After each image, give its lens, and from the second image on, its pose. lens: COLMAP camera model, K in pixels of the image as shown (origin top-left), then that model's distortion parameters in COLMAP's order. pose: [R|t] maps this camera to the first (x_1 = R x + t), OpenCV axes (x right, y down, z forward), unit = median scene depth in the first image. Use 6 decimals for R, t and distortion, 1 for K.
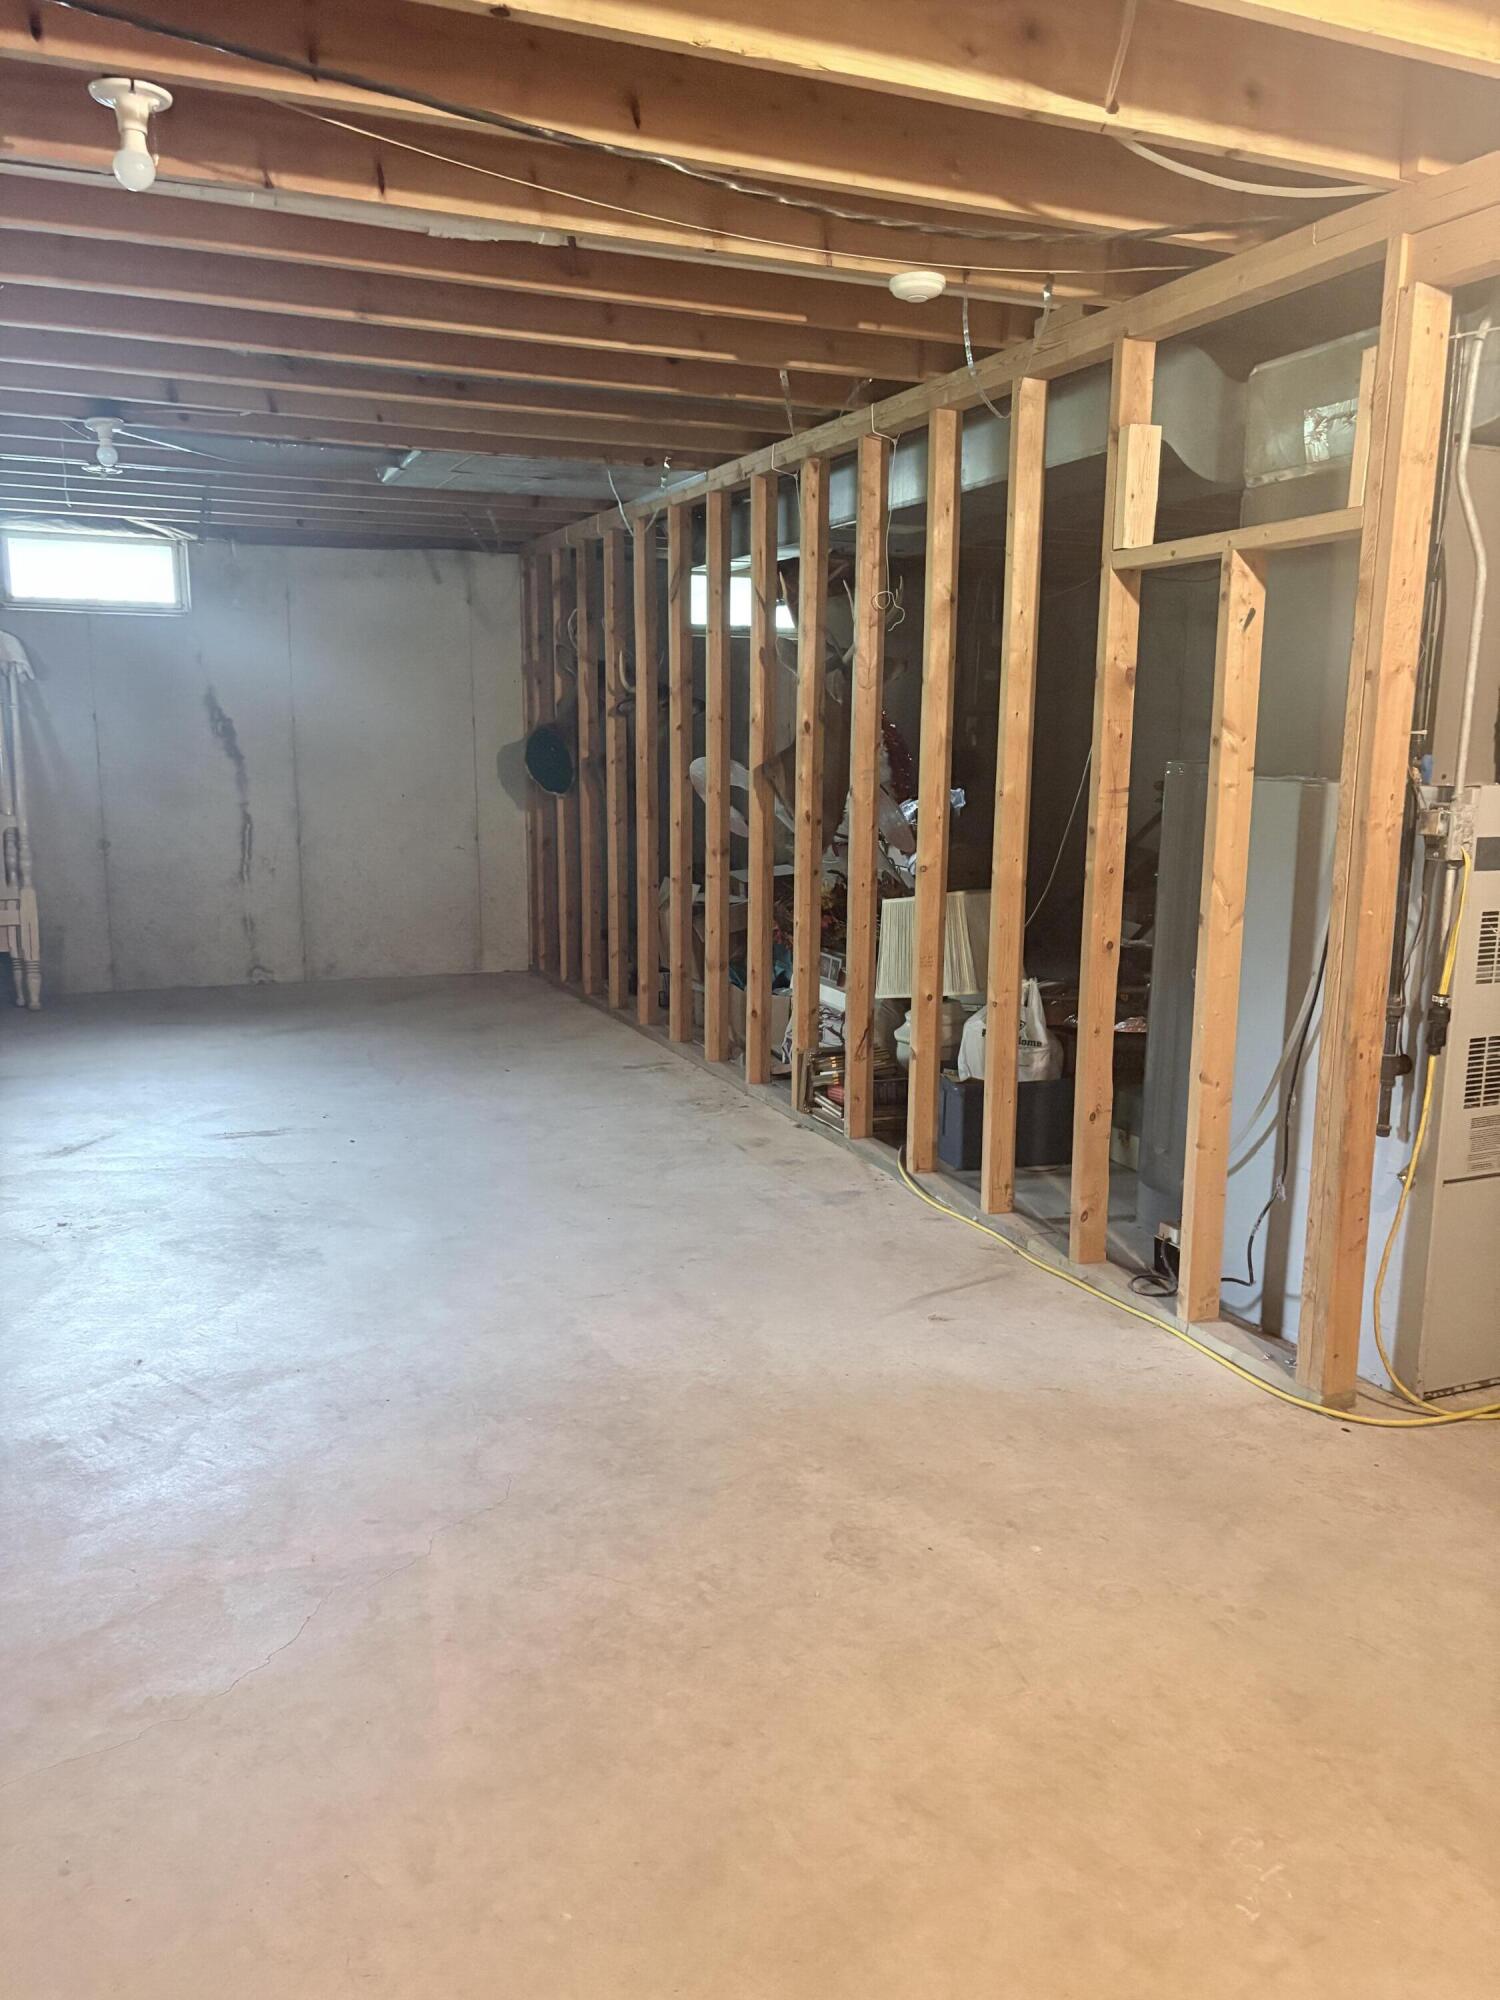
lens RADIAL K [[1522.4, 0, 747.2], [0, 1522.4, 1007.8], [0, 0, 1]] dist [0.040138, -0.027478]
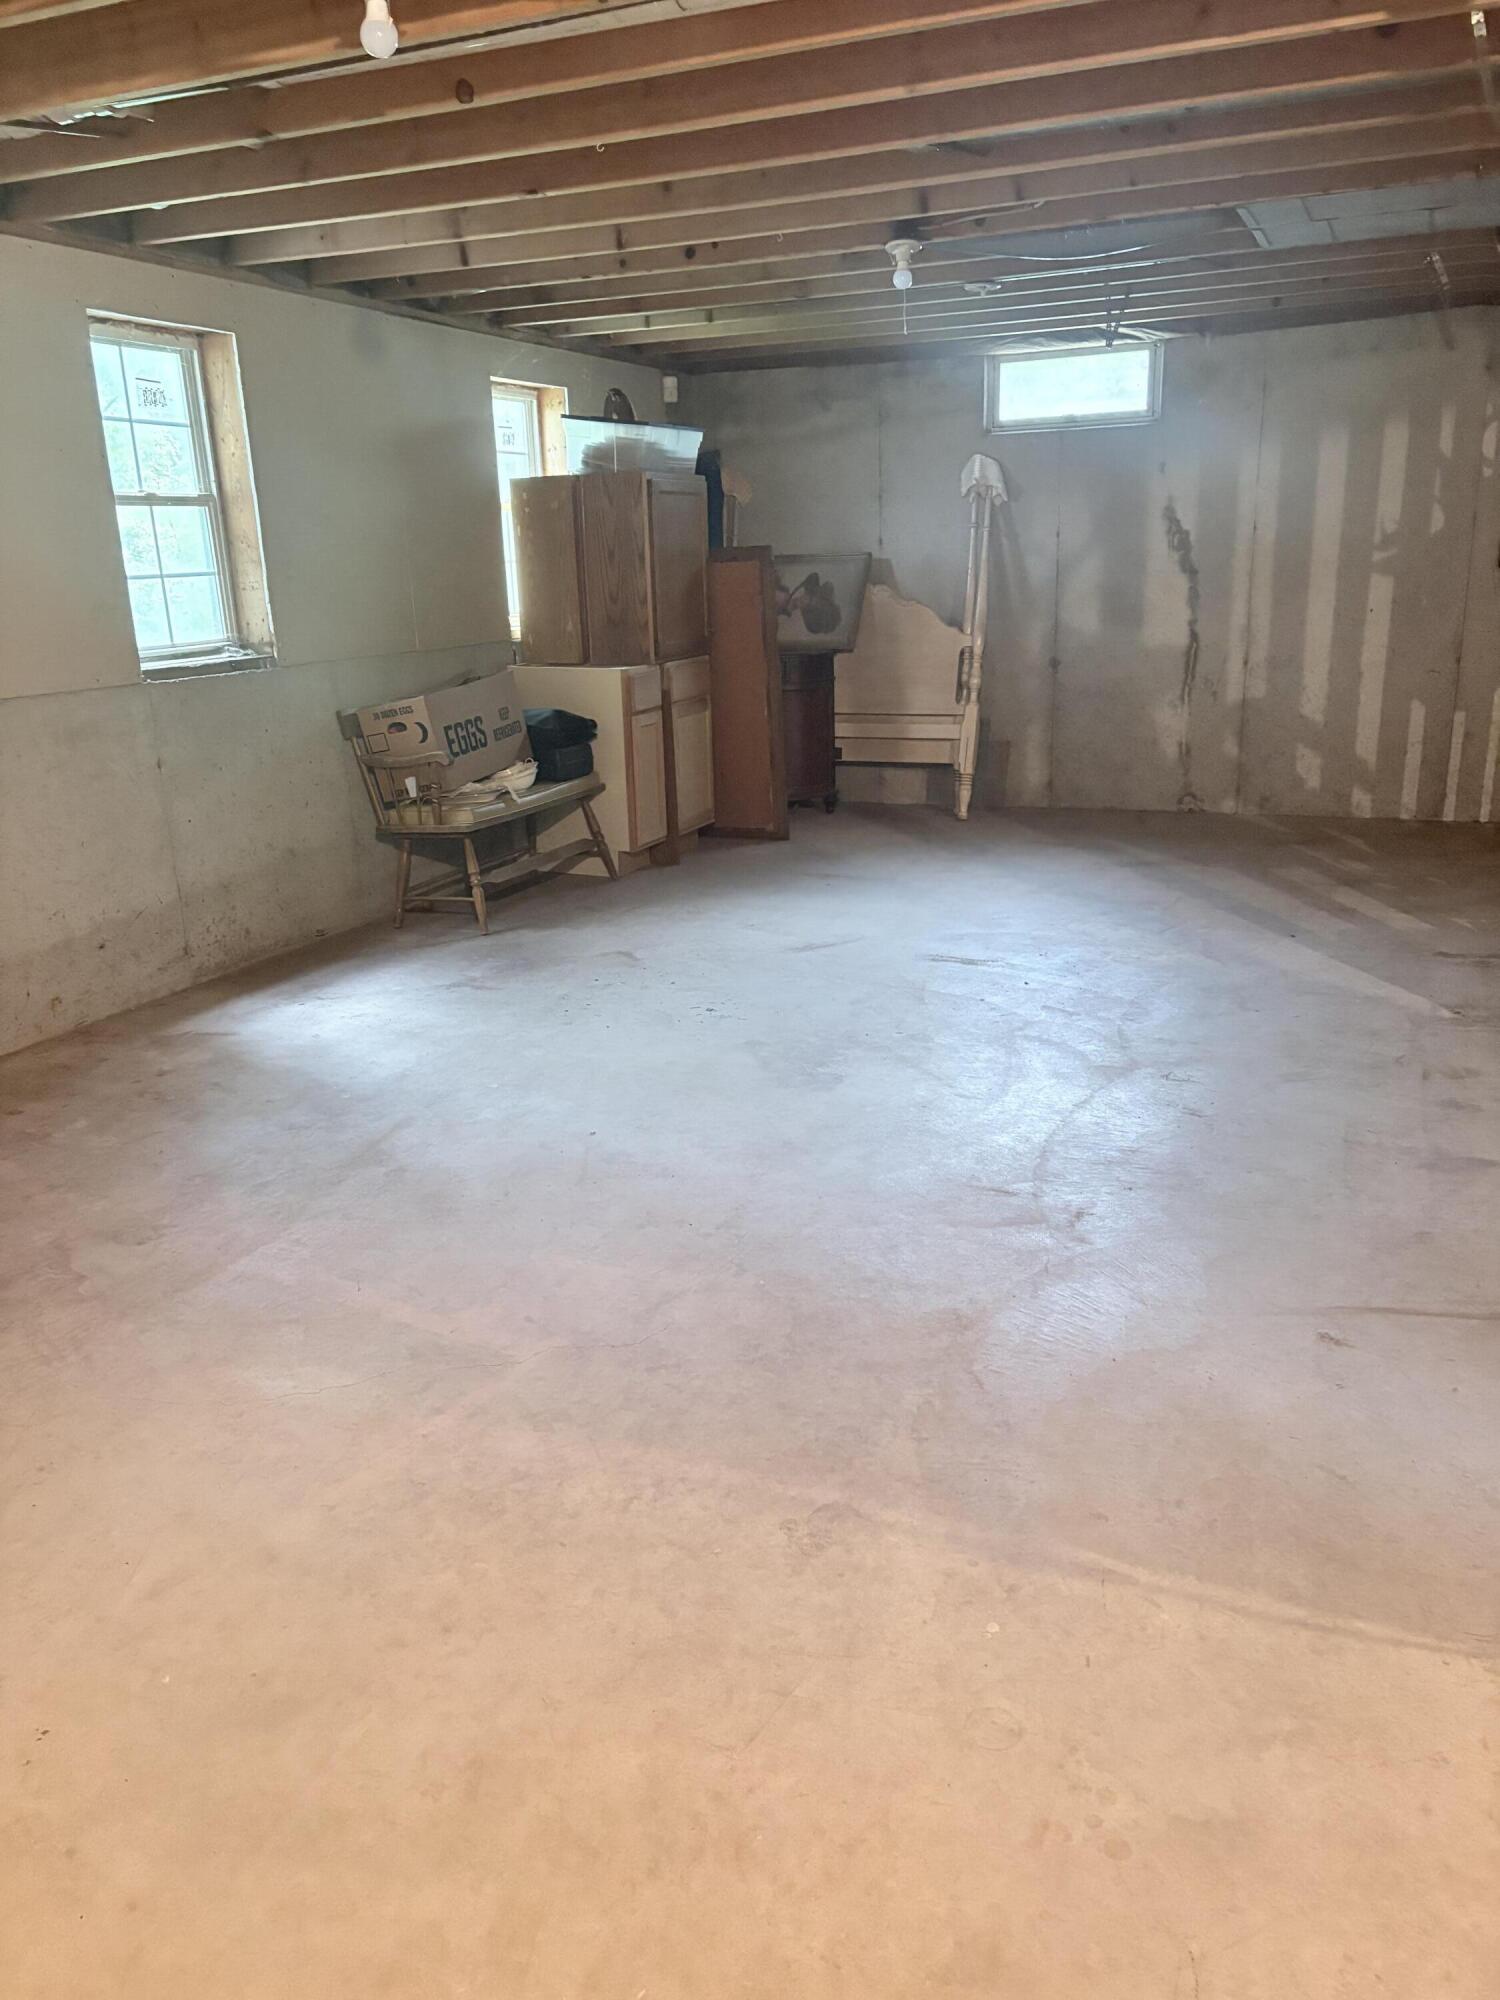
lens RADIAL K [[1522.4, 0, 746.2], [0, 1522.4, 1001.9], [0, 0, 1]] dist [0.040138, -0.027478]
pose [[0.683303, 0.178227, -0.708048, 0.280588], [-0.093710, 0.983137, 0.157036, -0.033229], [0.724096, -0.040952, 0.688483, 0.181184]]
